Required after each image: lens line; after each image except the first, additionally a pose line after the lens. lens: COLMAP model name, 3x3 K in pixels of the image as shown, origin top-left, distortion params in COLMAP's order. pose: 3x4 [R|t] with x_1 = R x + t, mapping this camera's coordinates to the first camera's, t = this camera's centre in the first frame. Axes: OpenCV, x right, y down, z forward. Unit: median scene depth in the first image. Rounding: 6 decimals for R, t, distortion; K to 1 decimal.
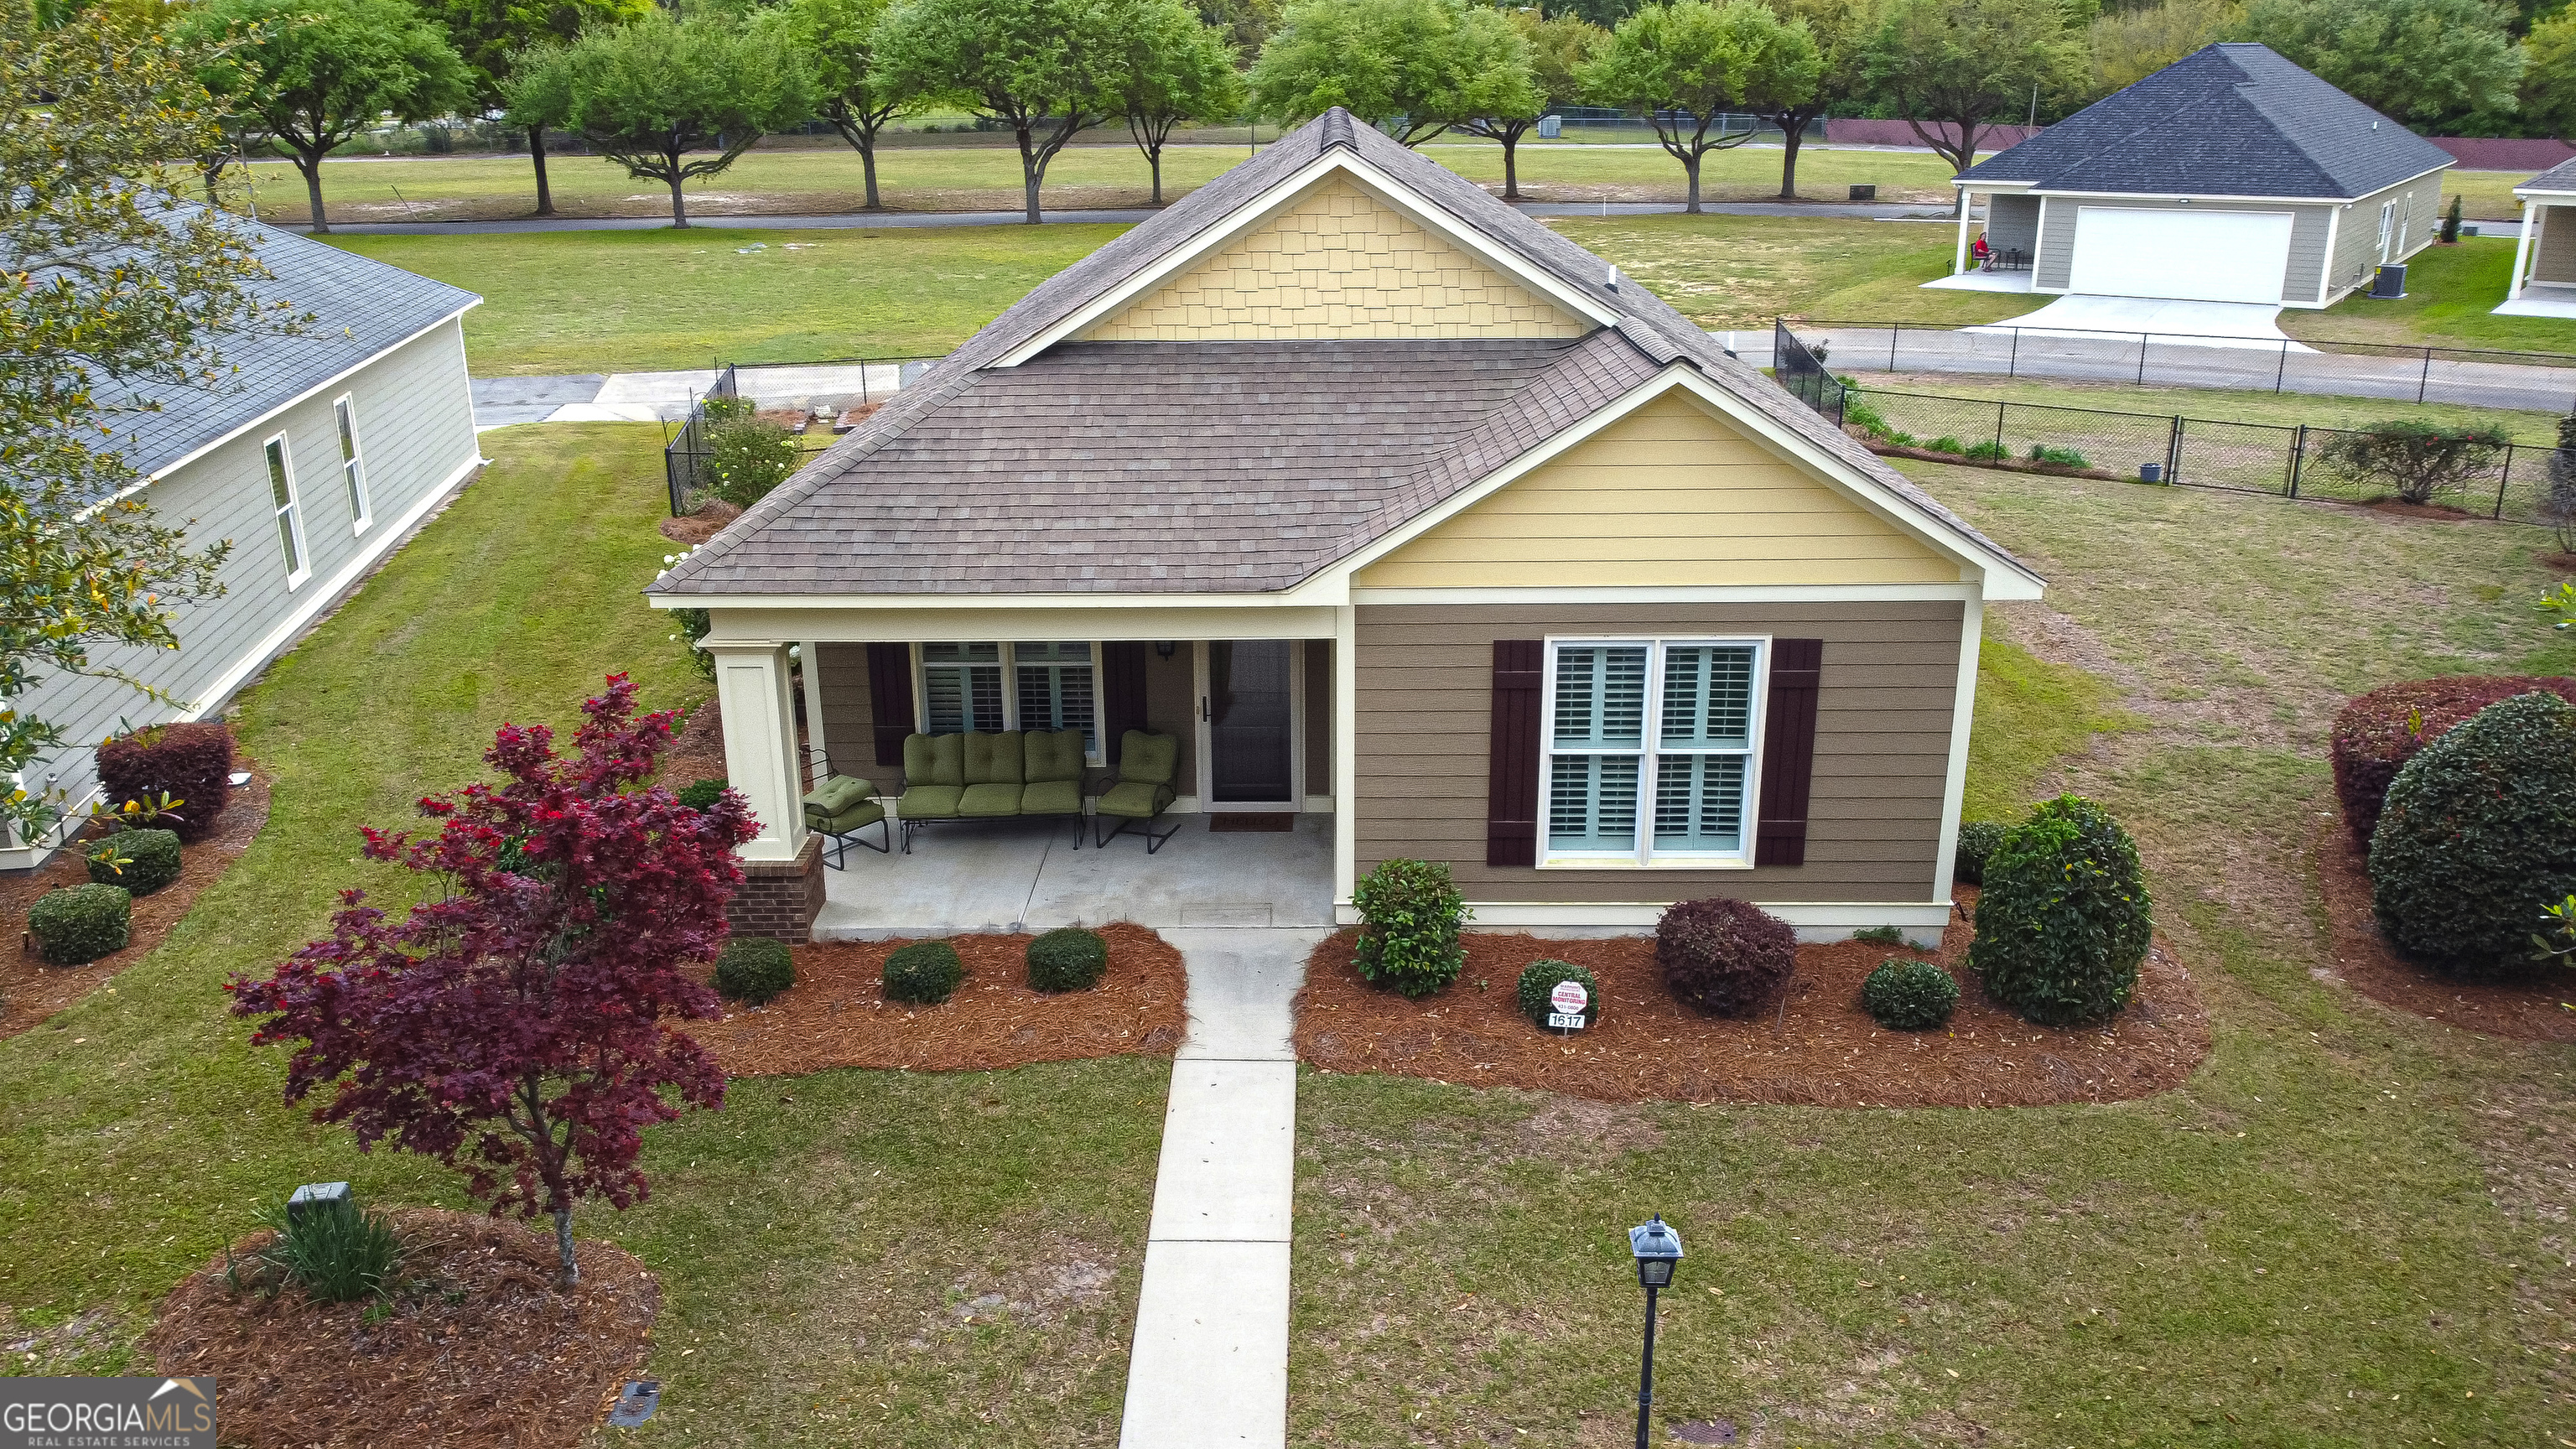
lens RADIAL K [[1957.2, 0, 1288.0], [0, 1957.2, 724.5], [0, 0, 1]] dist [0.006273, 0.000713]
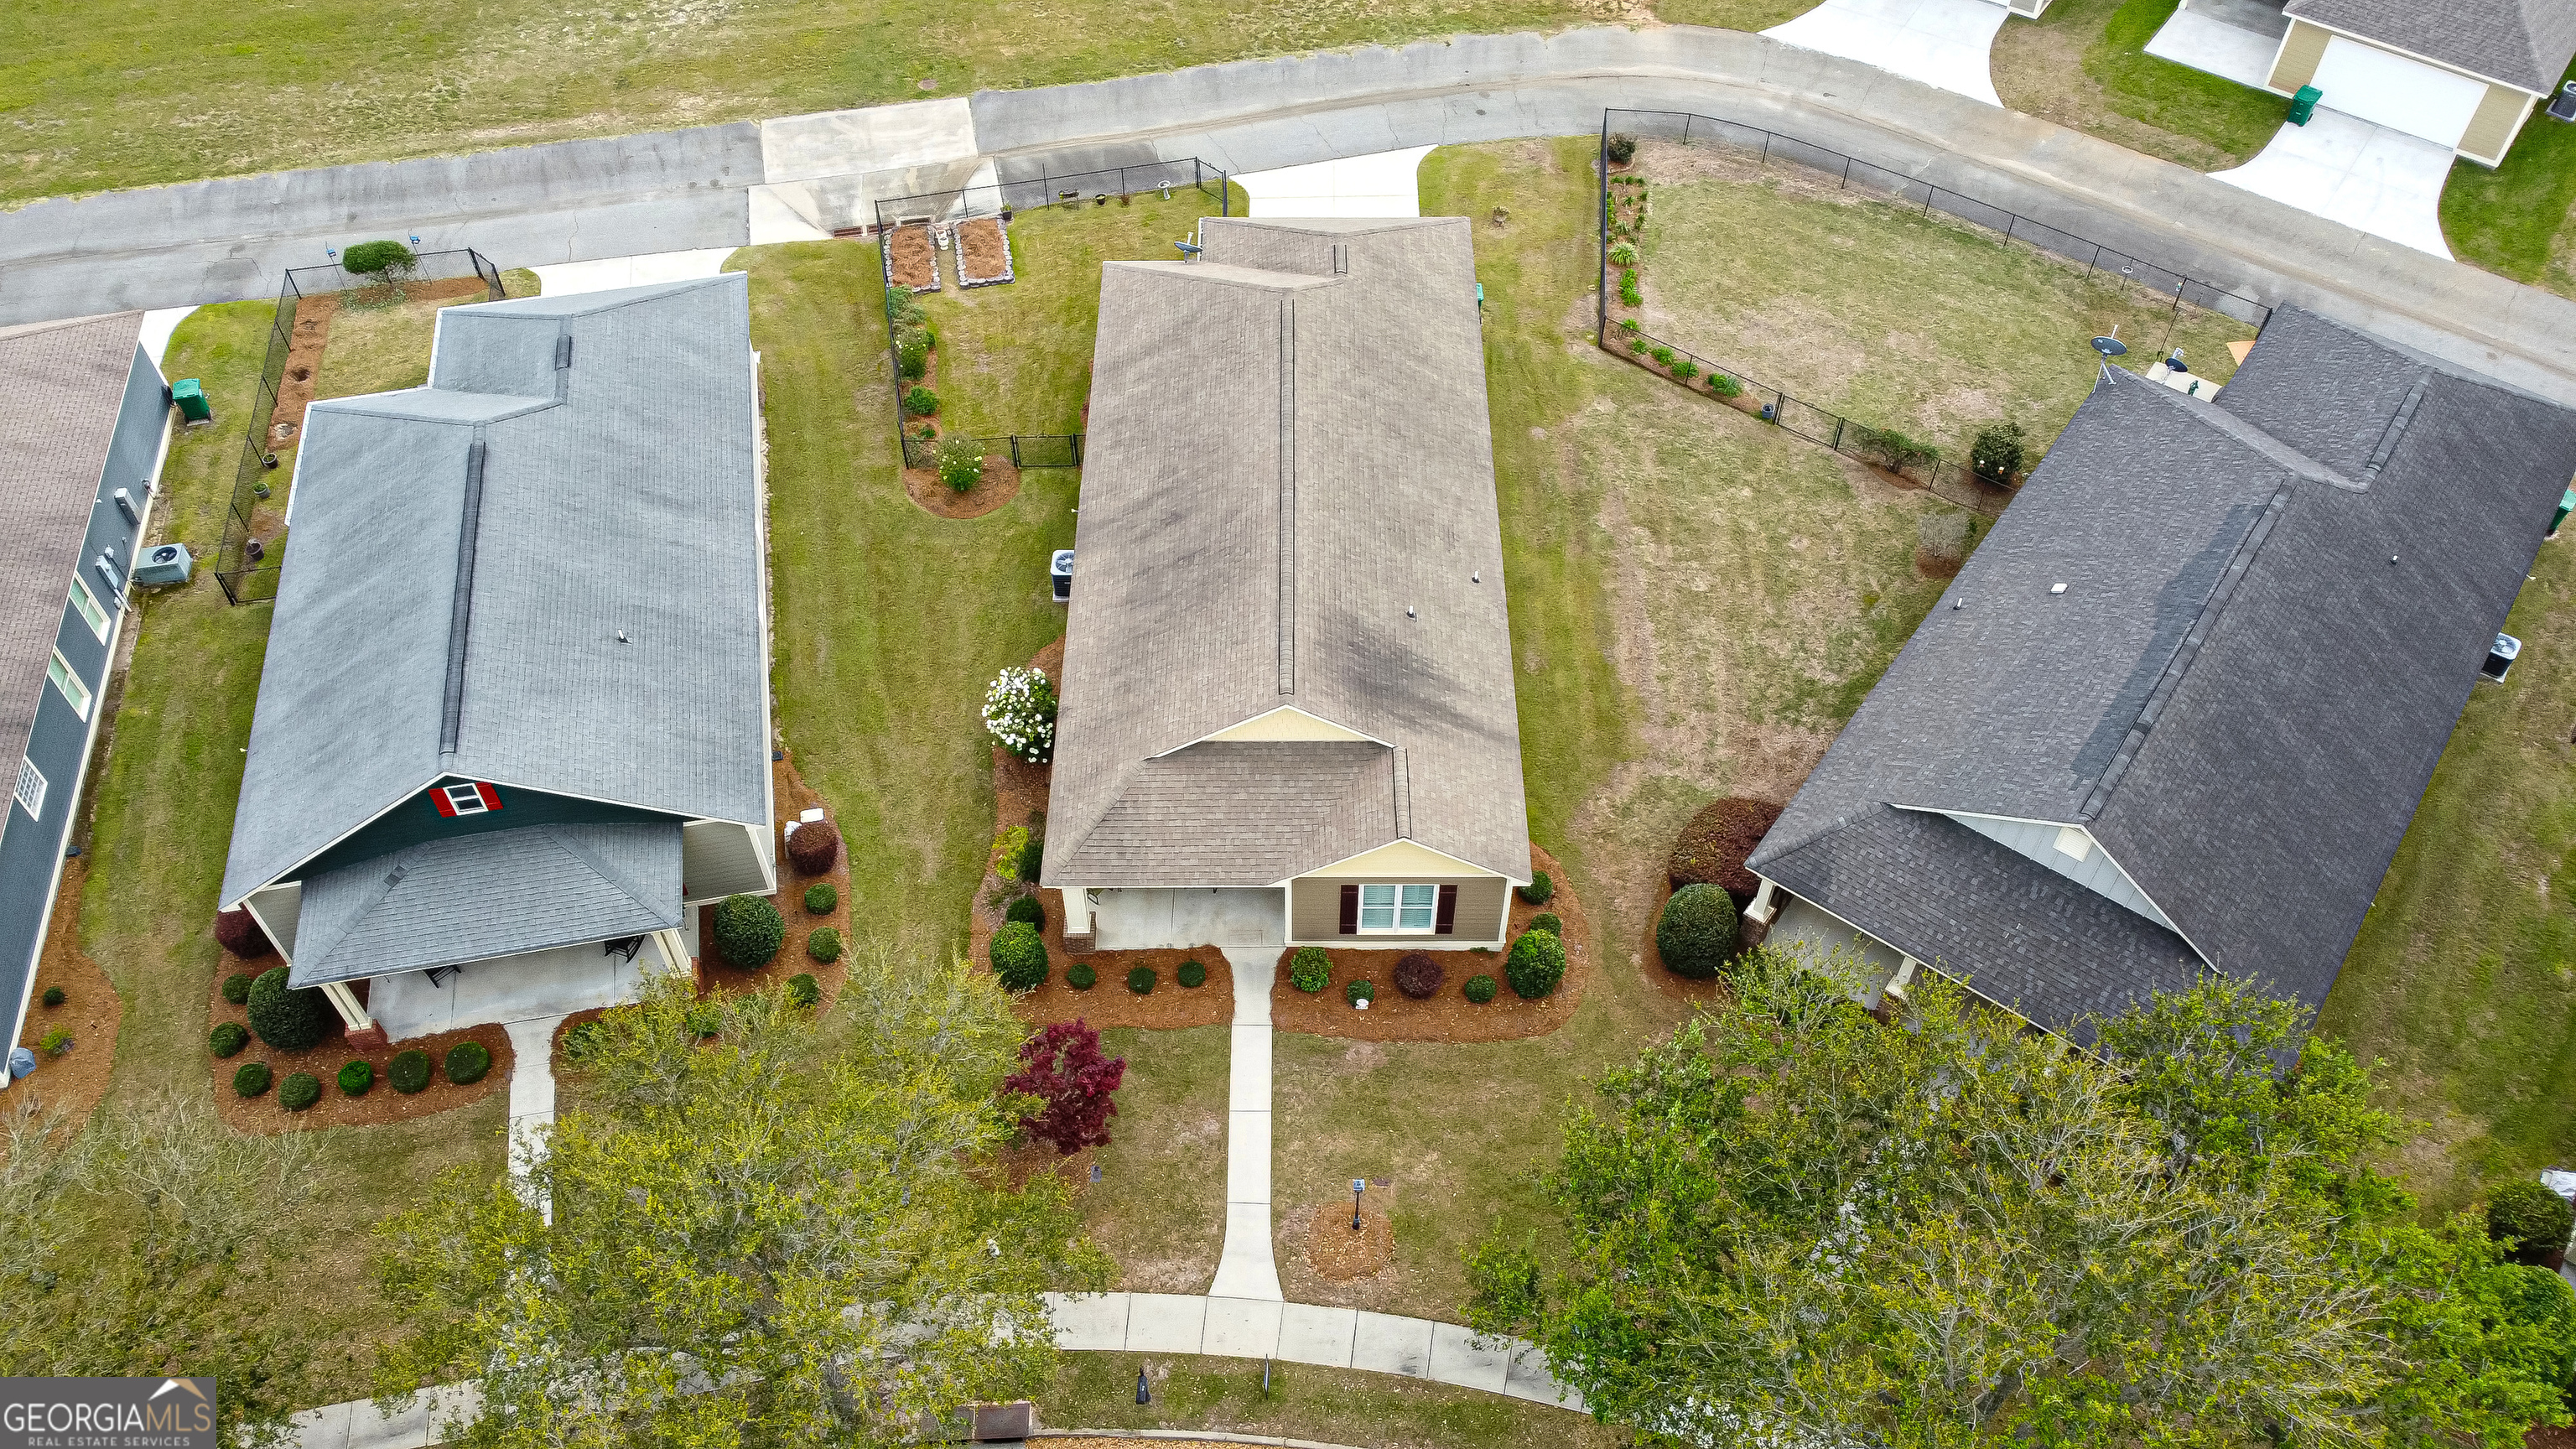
lens RADIAL K [[1957.2, 0, 1288.0], [0, 1957.2, 724.5], [0, 0, 1]] dist [0.006273, 0.000713]
pose [[0.999805, -0.010596, 0.016680, -0.015582], [0.000493, 0.857211, 0.514965, -1.693503], [-0.019755, -0.514856, 0.857049, -1.291924]]
